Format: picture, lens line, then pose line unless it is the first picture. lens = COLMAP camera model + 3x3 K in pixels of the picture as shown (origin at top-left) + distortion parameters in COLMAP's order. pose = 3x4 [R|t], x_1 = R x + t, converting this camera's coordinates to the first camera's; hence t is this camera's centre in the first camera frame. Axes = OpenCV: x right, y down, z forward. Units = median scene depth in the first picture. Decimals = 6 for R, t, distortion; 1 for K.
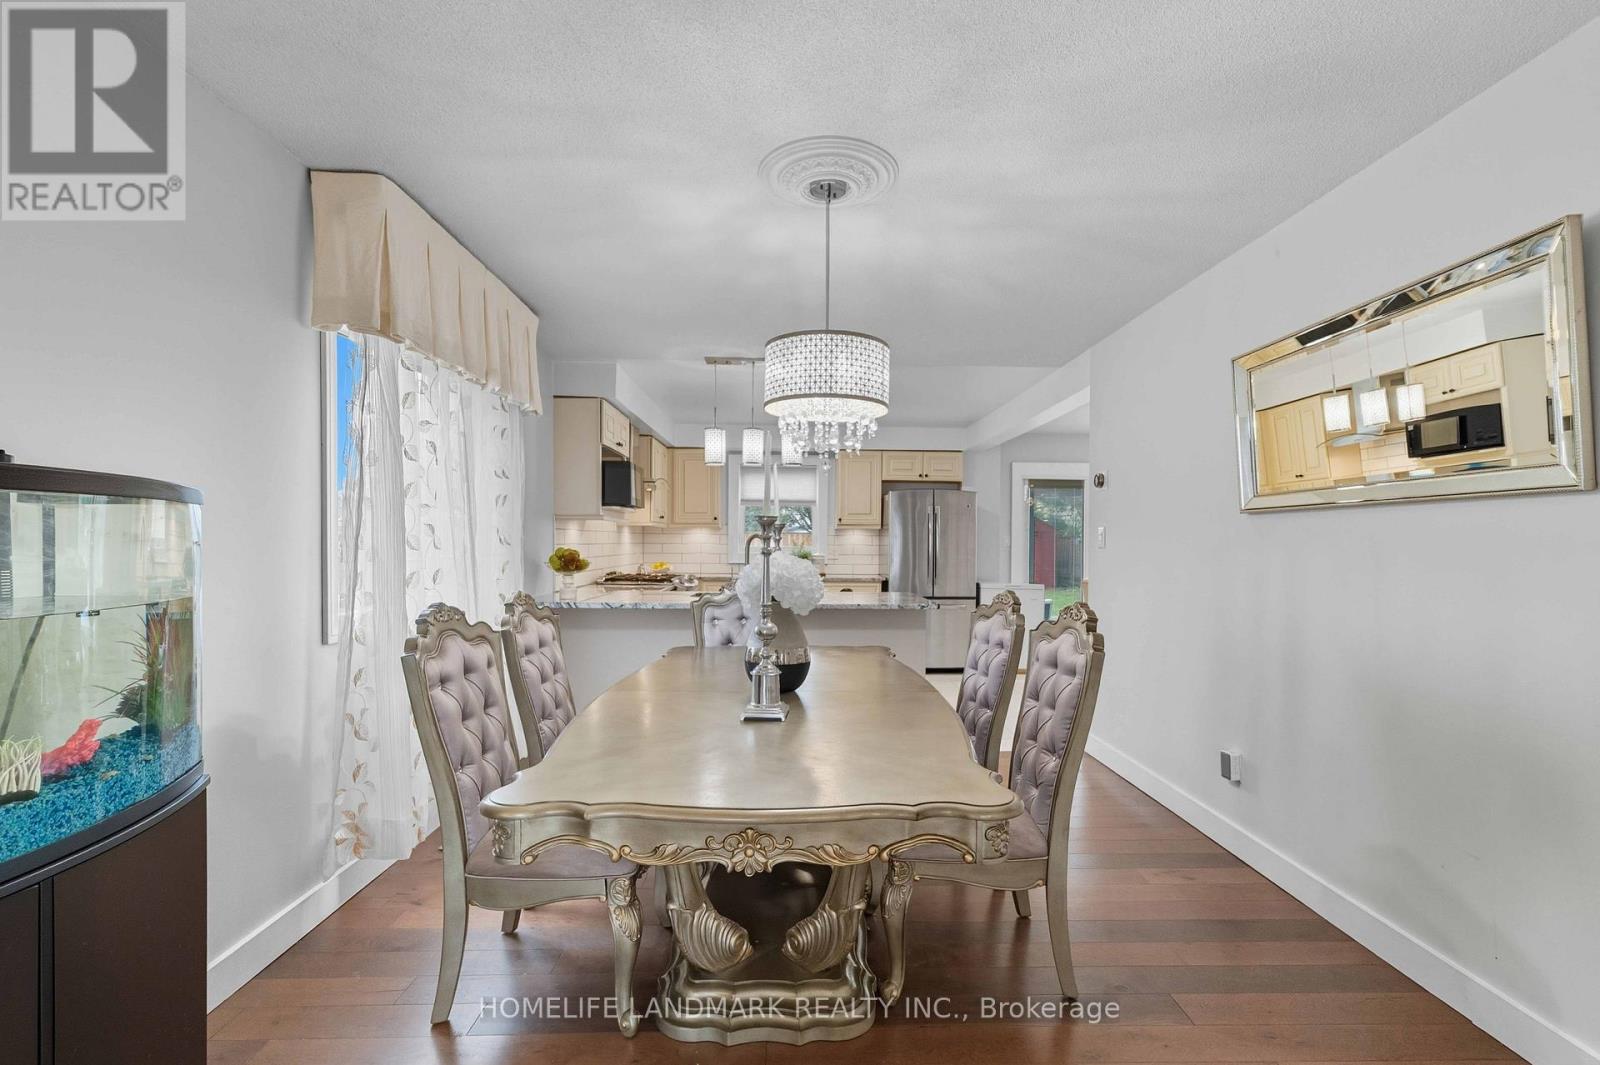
lens RADIAL K [[691.0, 0, 803.8], [0, 691.0, 547.5], [0, 0, 1]] dist [0.009325, -0.000594]
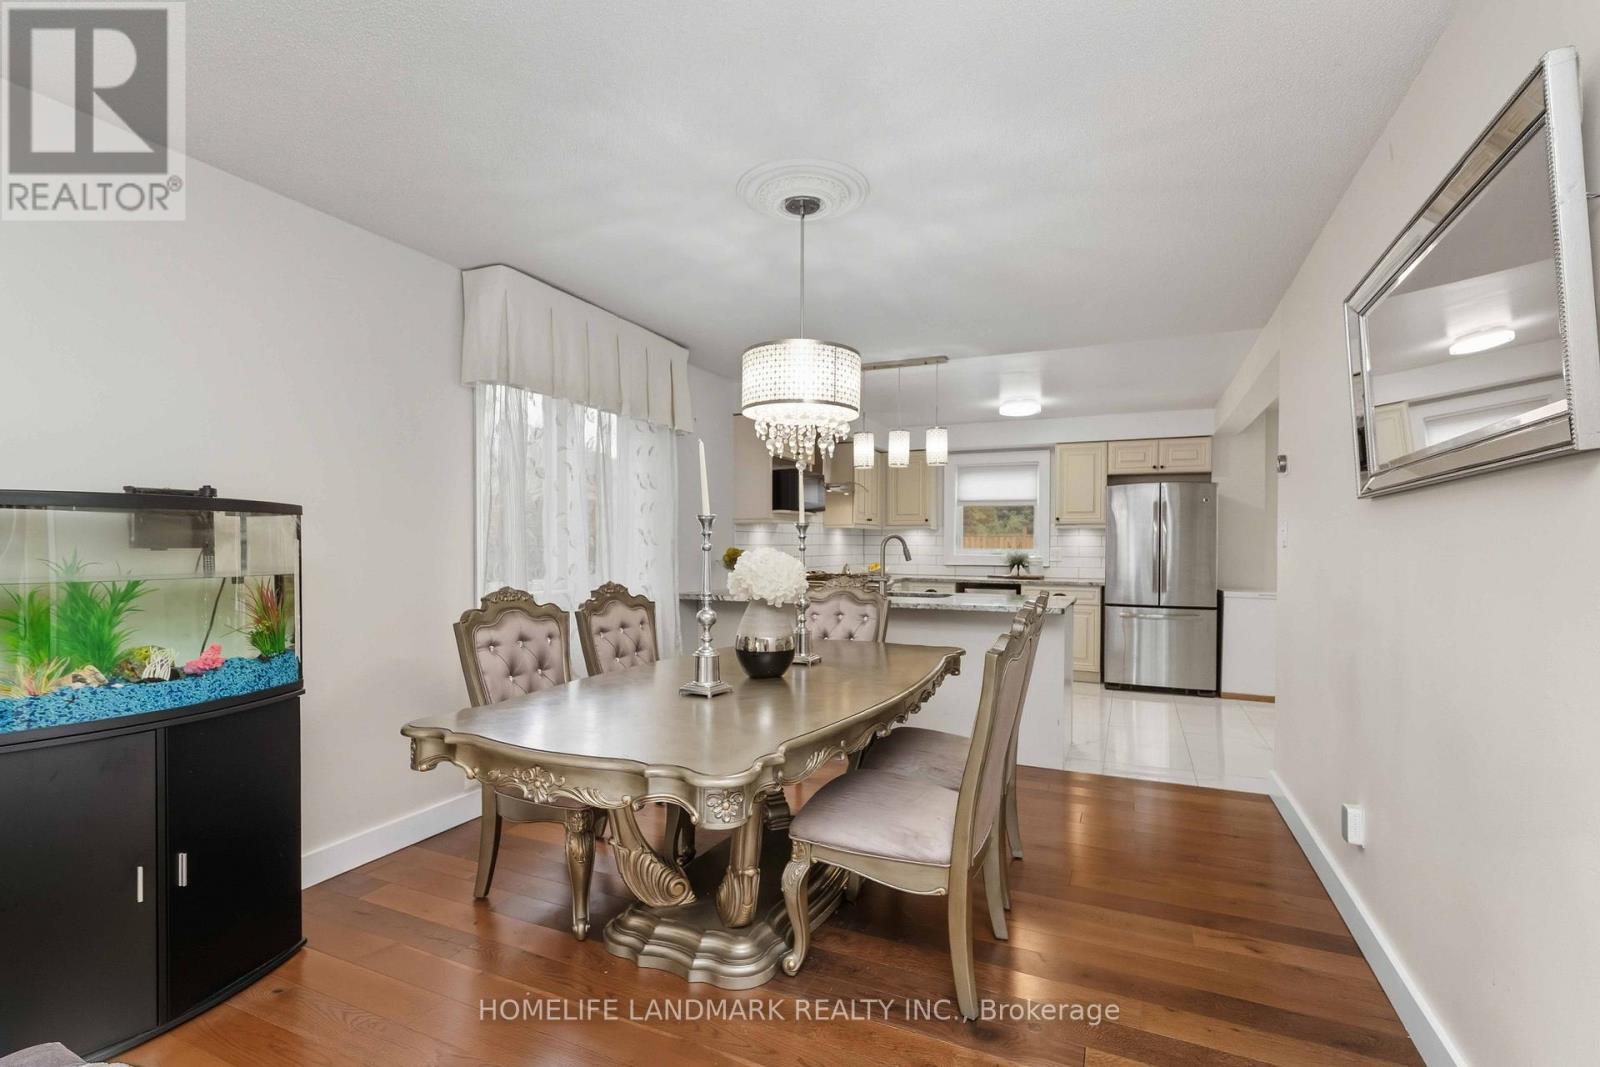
lens RADIAL K [[714.7, 0, 839.4], [0, 714.7, 548.1], [0, 0, 1]] dist [-0.004539, -0.000100]
pose [[0.913223, -0.001287, -0.407458, 0.396310], [-0.001143, 0.999983, -0.005720, 0.010296], [0.407458, 0.005689, 0.913206, 0.021758]]
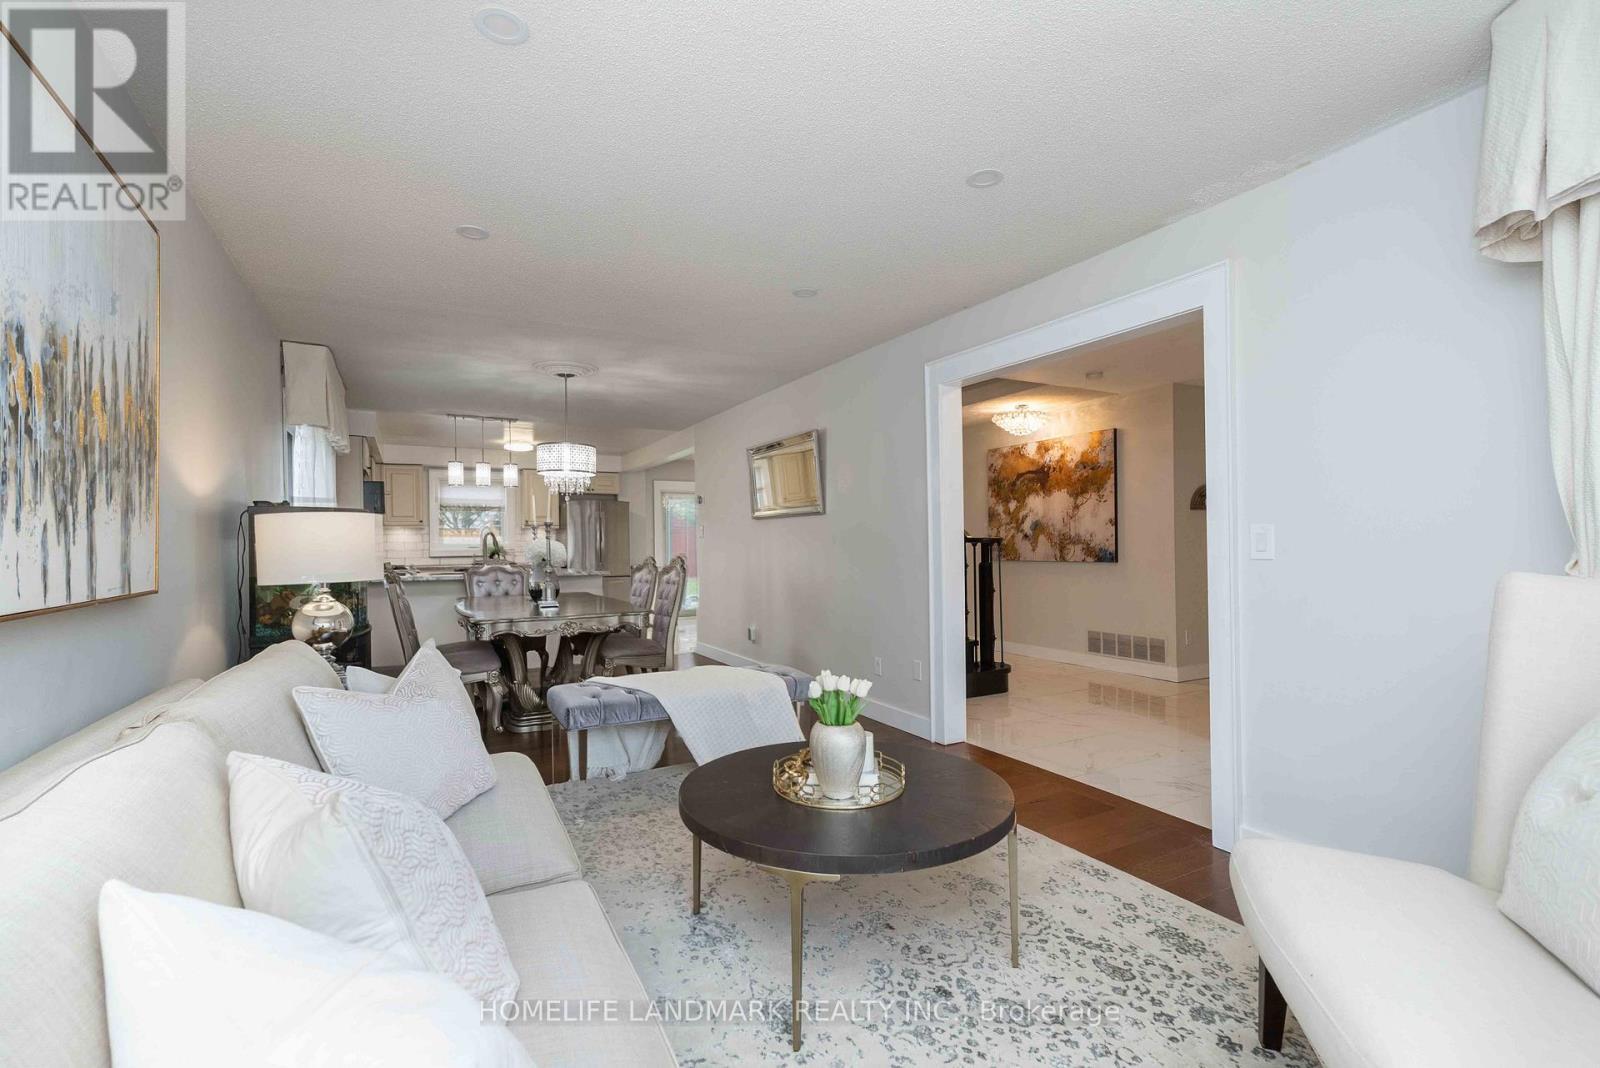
lens RADIAL K [[682.9, 0, 798.0], [0, 682.9, 540.1], [0, 0, 1]] dist [0.000814, 0.000111]
pose [[0.878588, -0.019157, 0.477197, -0.271041], [0.023433, 0.999721, -0.003011, 0.027219], [-0.477006, 0.013827, 0.878791, -0.946143]]
